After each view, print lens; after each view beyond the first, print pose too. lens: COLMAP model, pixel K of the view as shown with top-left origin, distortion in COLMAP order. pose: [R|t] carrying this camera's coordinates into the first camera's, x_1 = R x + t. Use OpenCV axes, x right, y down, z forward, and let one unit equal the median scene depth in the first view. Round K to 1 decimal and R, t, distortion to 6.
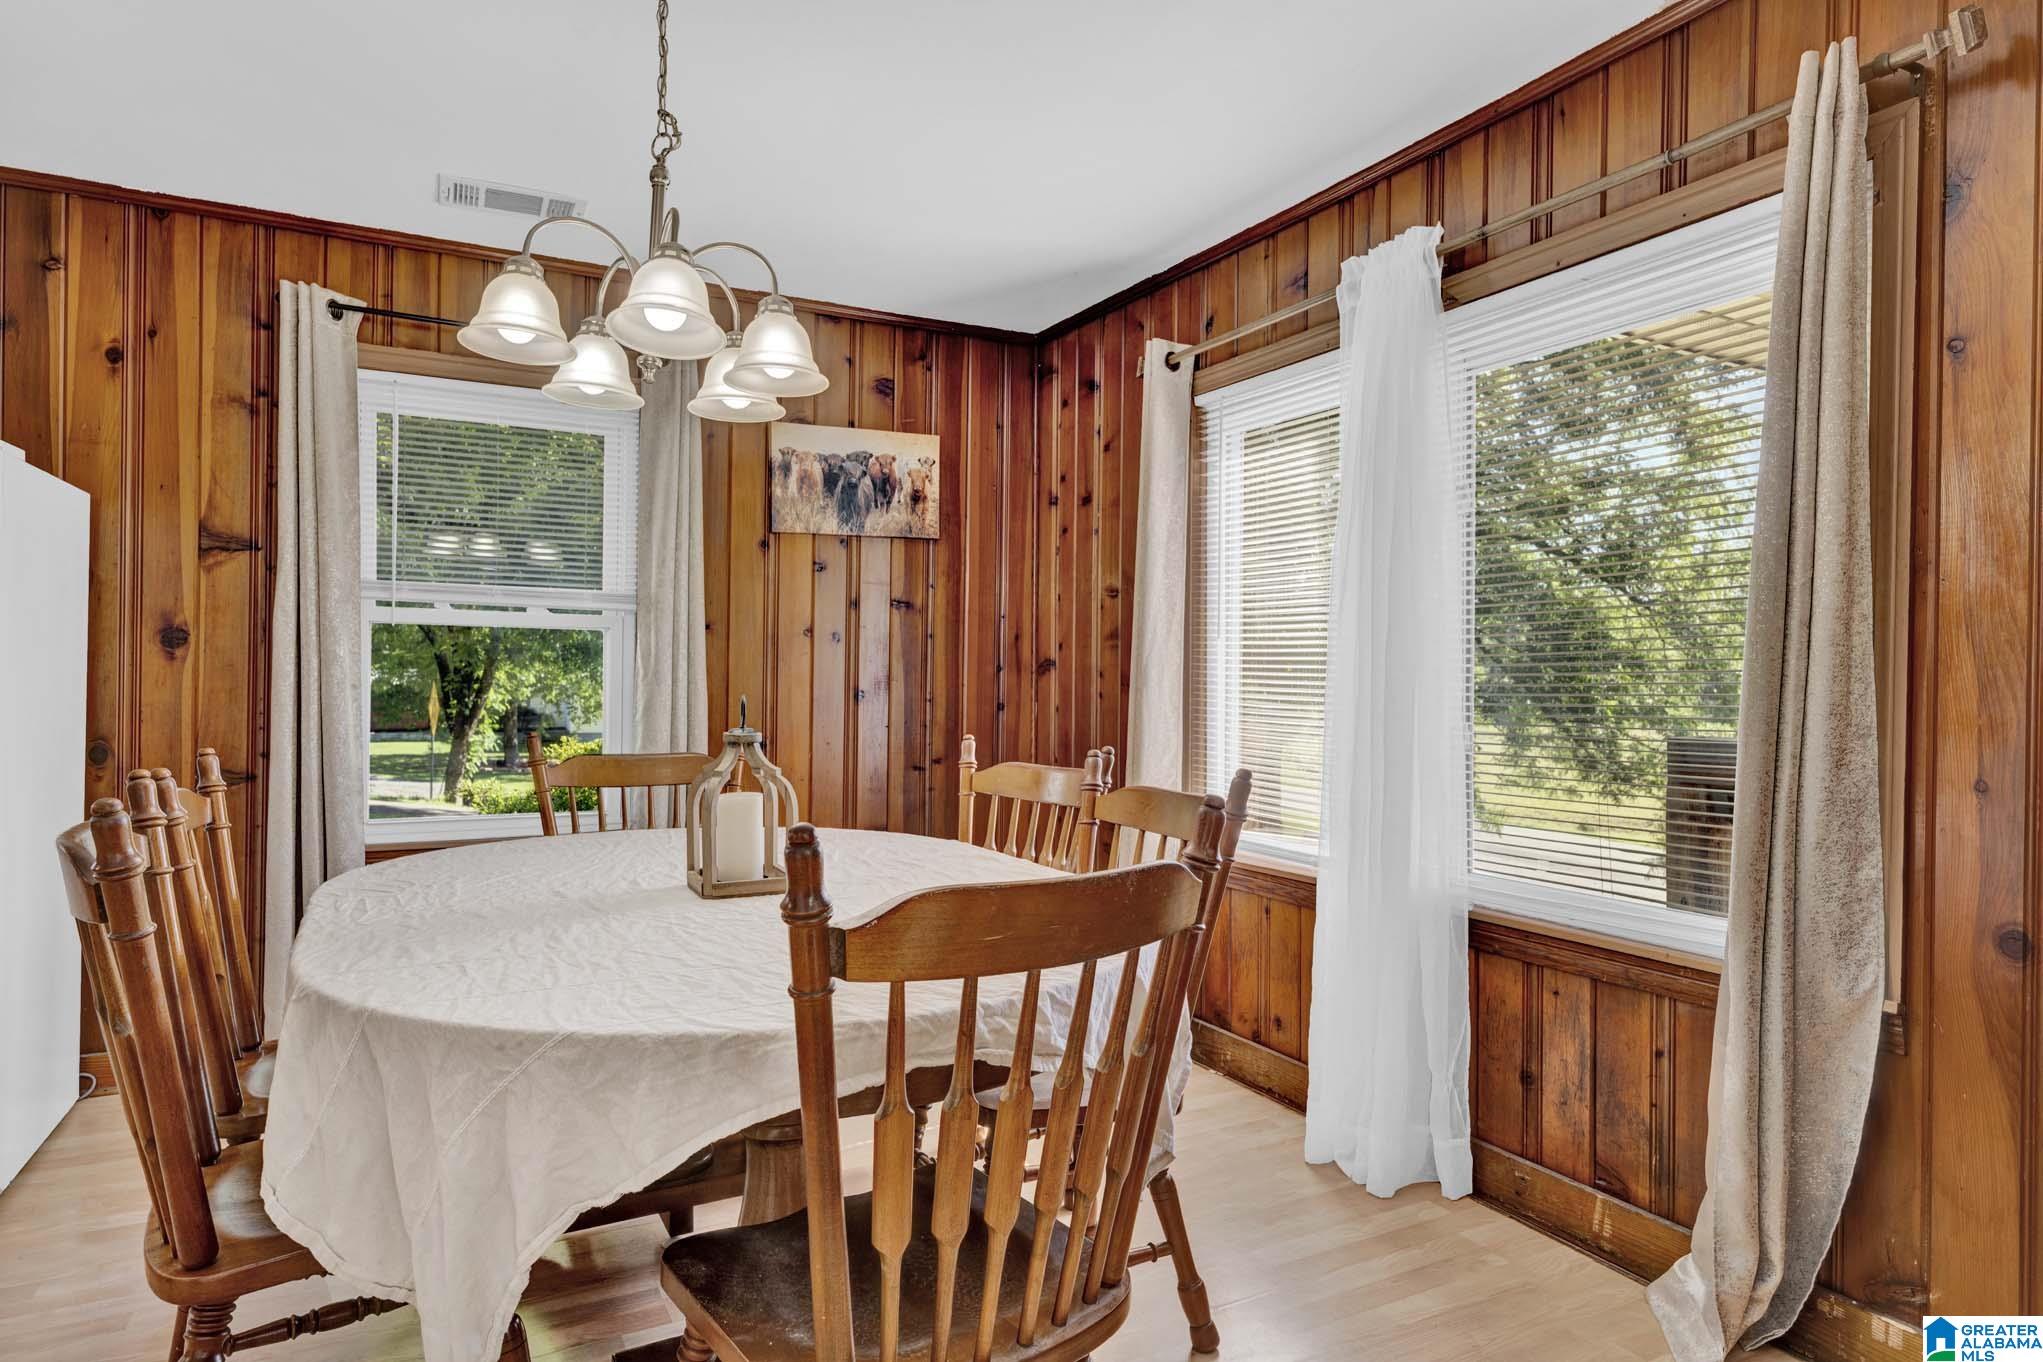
lens RADIAL K [[1139.5, 0, 1021.5], [0, 1139.5, 681.0], [0, 0, 1]] dist [-0.020453, 0.000009]
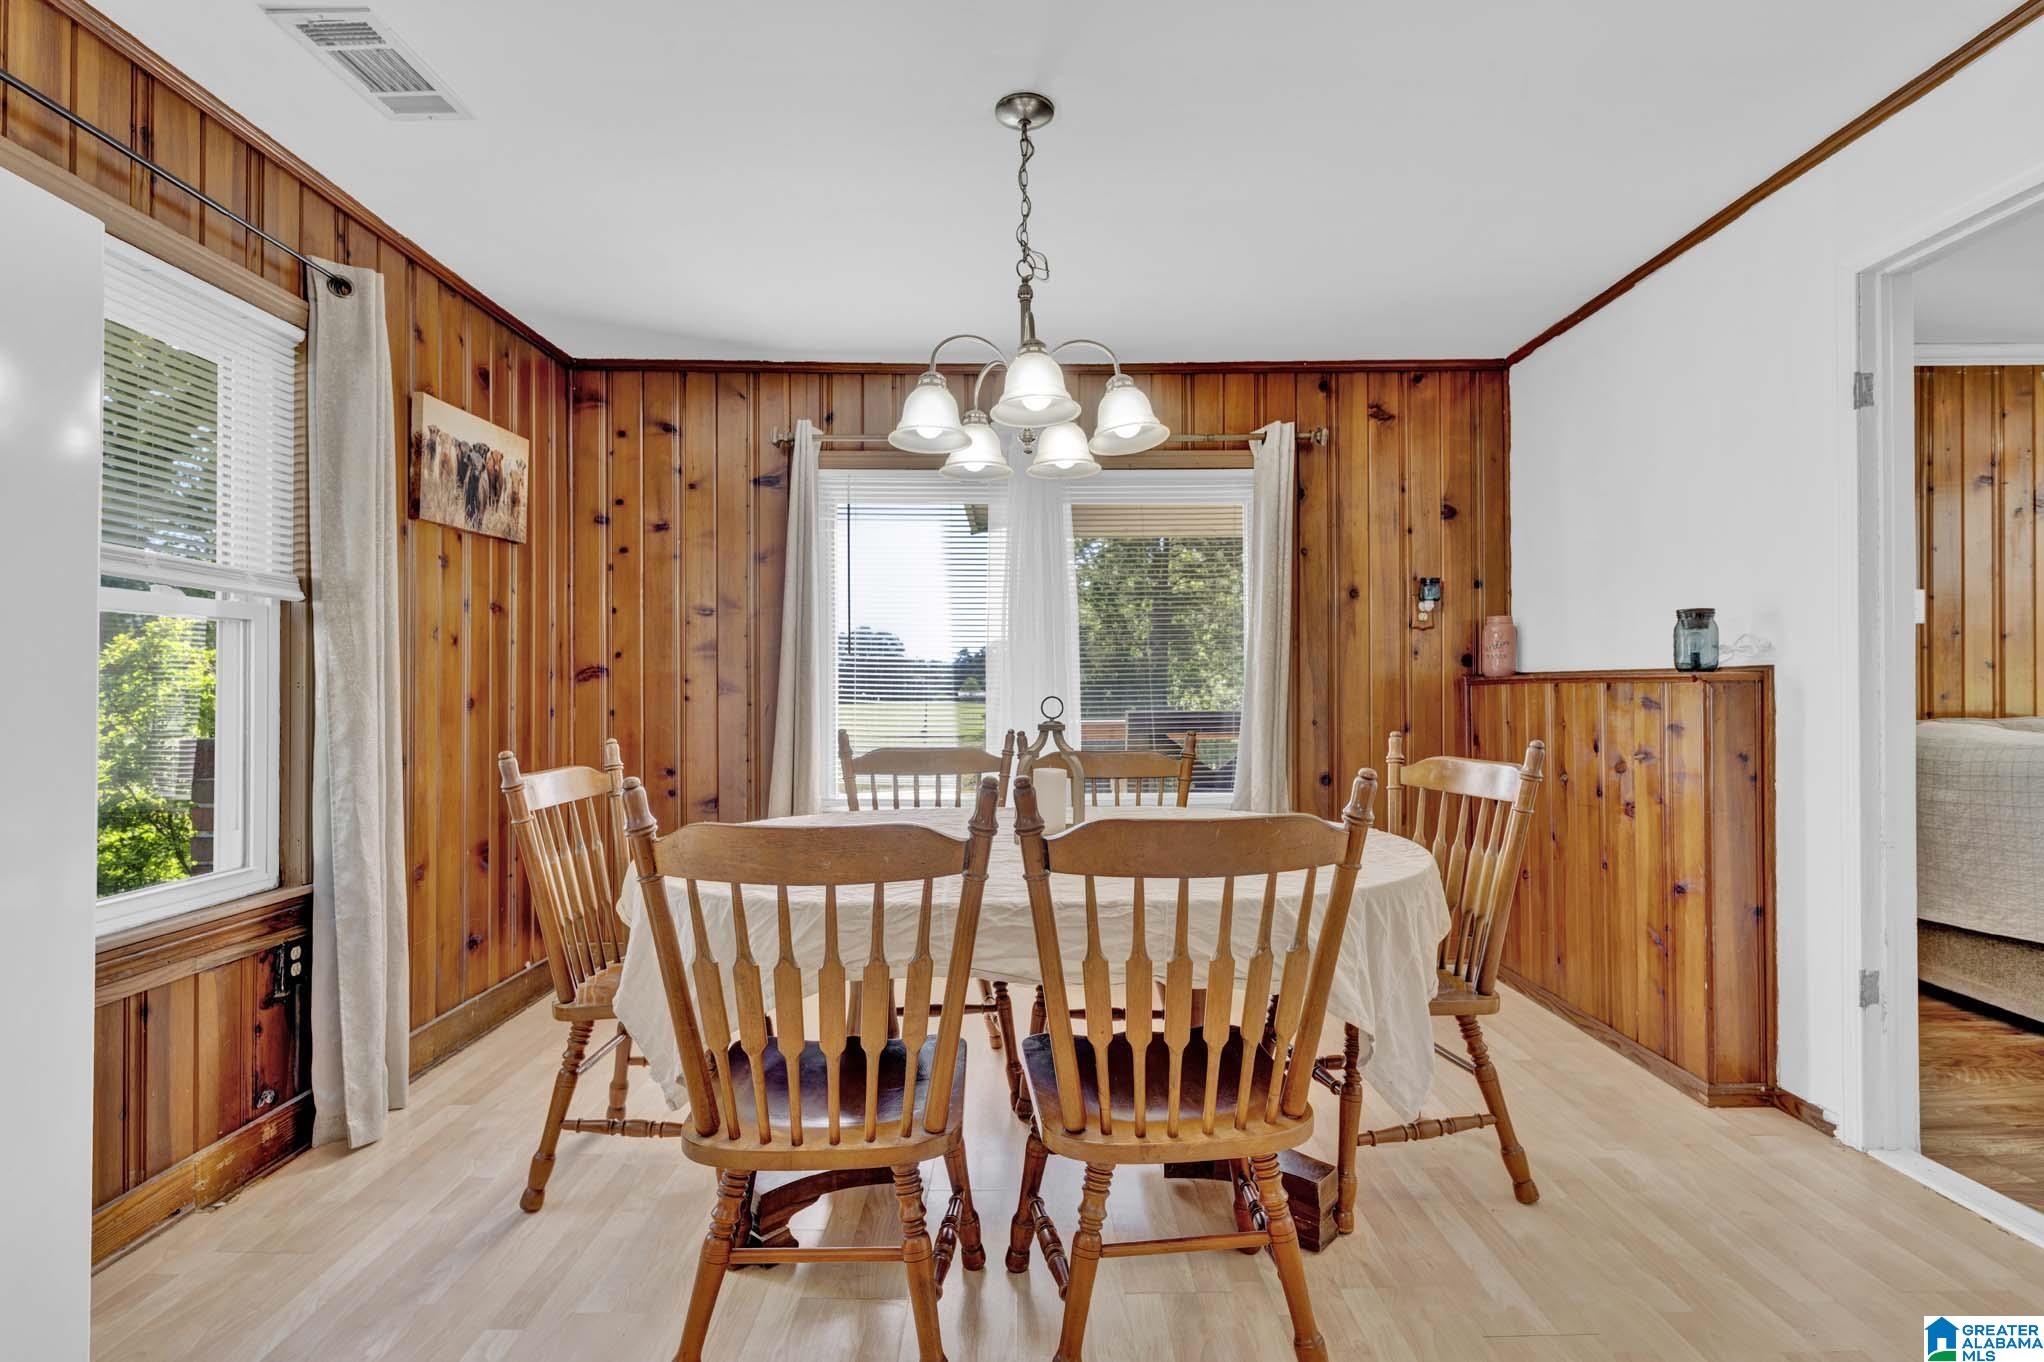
lens RADIAL K [[947.8, 0, 1022.0], [0, 947.8, 681.0], [0, 0, 1]] dist [0.000854, 0.000379]
pose [[0.478295, -0.001266, 0.878198, -0.616483], [0.006902, 0.999974, -0.002317, -0.000861], [-0.878172, 0.007169, 0.478291, 0.236794]]
